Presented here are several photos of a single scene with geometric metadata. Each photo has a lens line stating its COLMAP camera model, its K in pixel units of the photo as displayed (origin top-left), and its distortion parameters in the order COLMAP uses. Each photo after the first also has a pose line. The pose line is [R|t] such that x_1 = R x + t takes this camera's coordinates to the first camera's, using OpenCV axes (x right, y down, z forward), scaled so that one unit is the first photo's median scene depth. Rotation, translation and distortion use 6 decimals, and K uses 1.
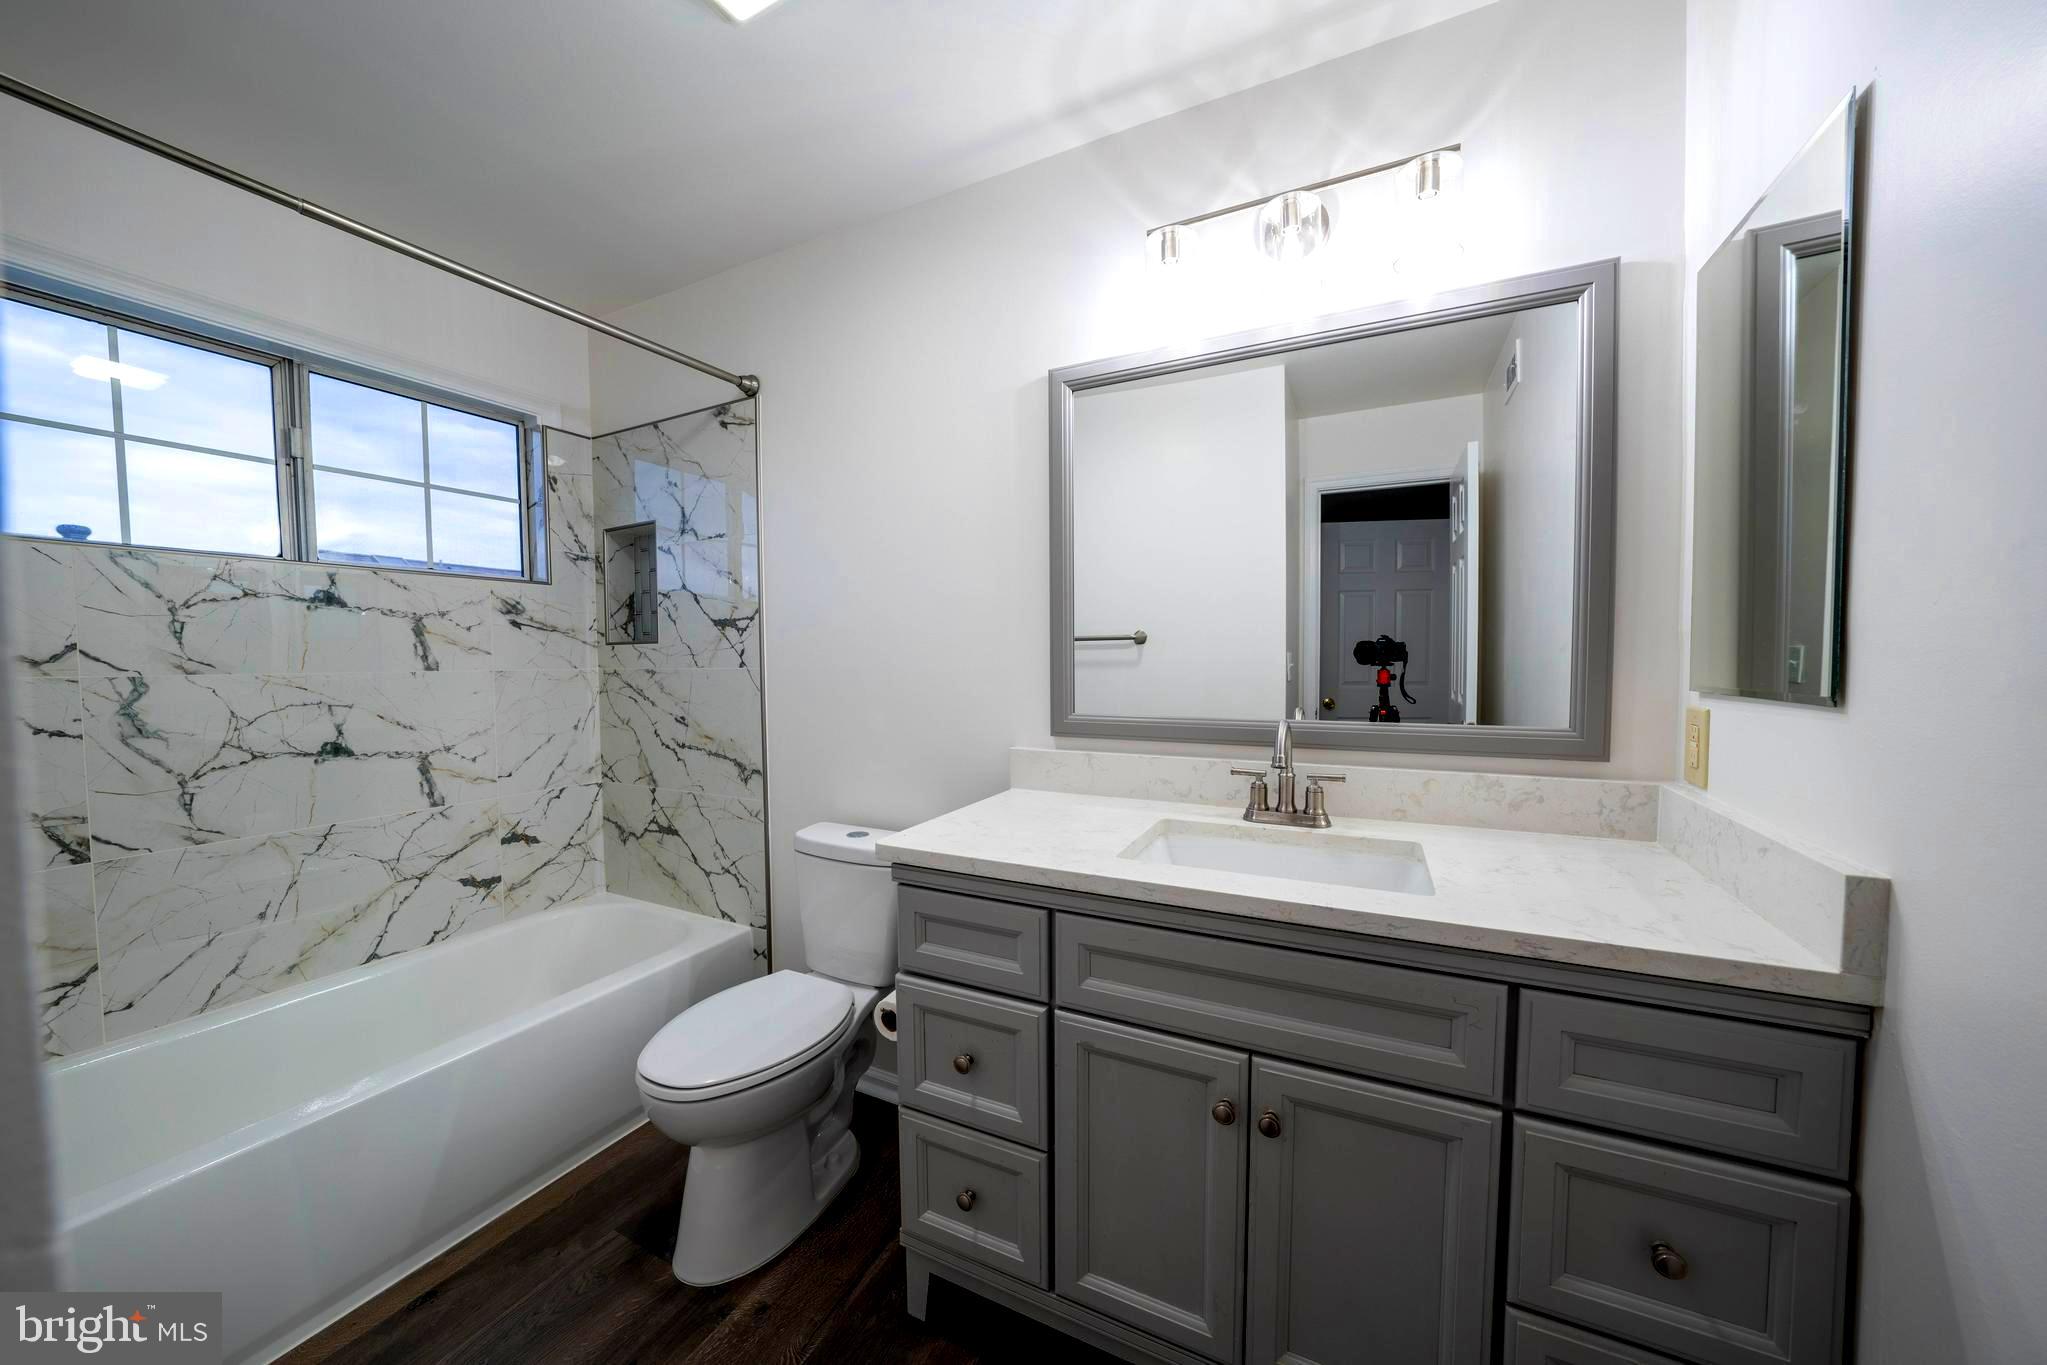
lens RADIAL K [[709.1, 0, 1028.5], [0, 709.1, 689.9], [0, 0, 1]] dist [-0.027450, 0.005883]
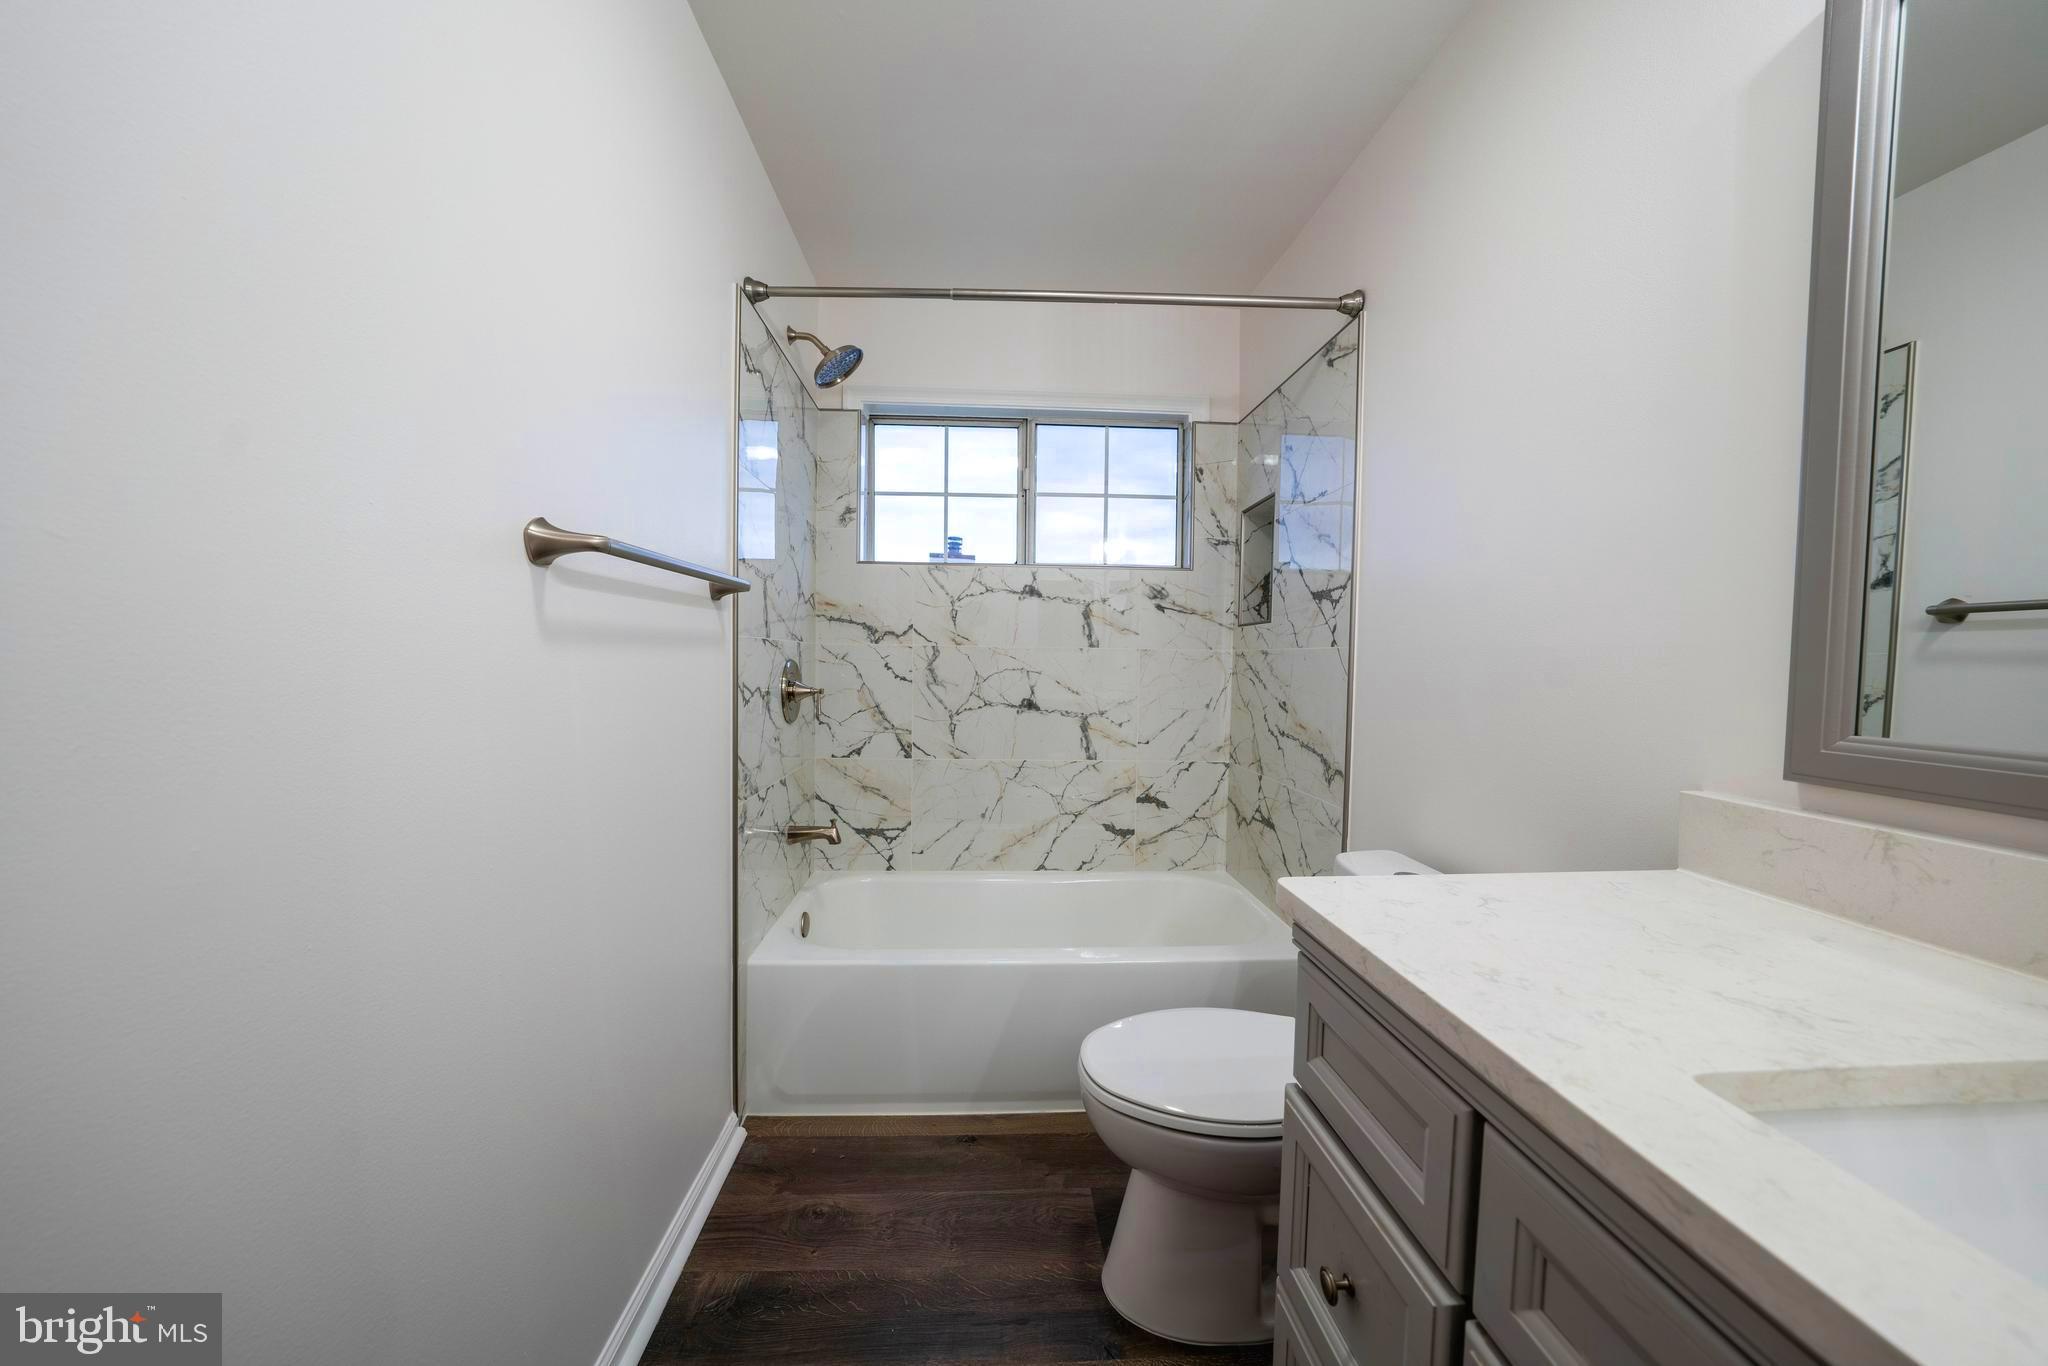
lens RADIAL K [[709.5, 0, 1029.0], [0, 709.5, 690.4], [0, 0, 1]] dist [-0.027450, 0.005883]
pose [[0.486750, 0.051667, -0.872012, 0.156736], [-0.057497, 0.997980, 0.027036, 0.018743], [0.871647, 0.036978, 0.488737, 0.281408]]
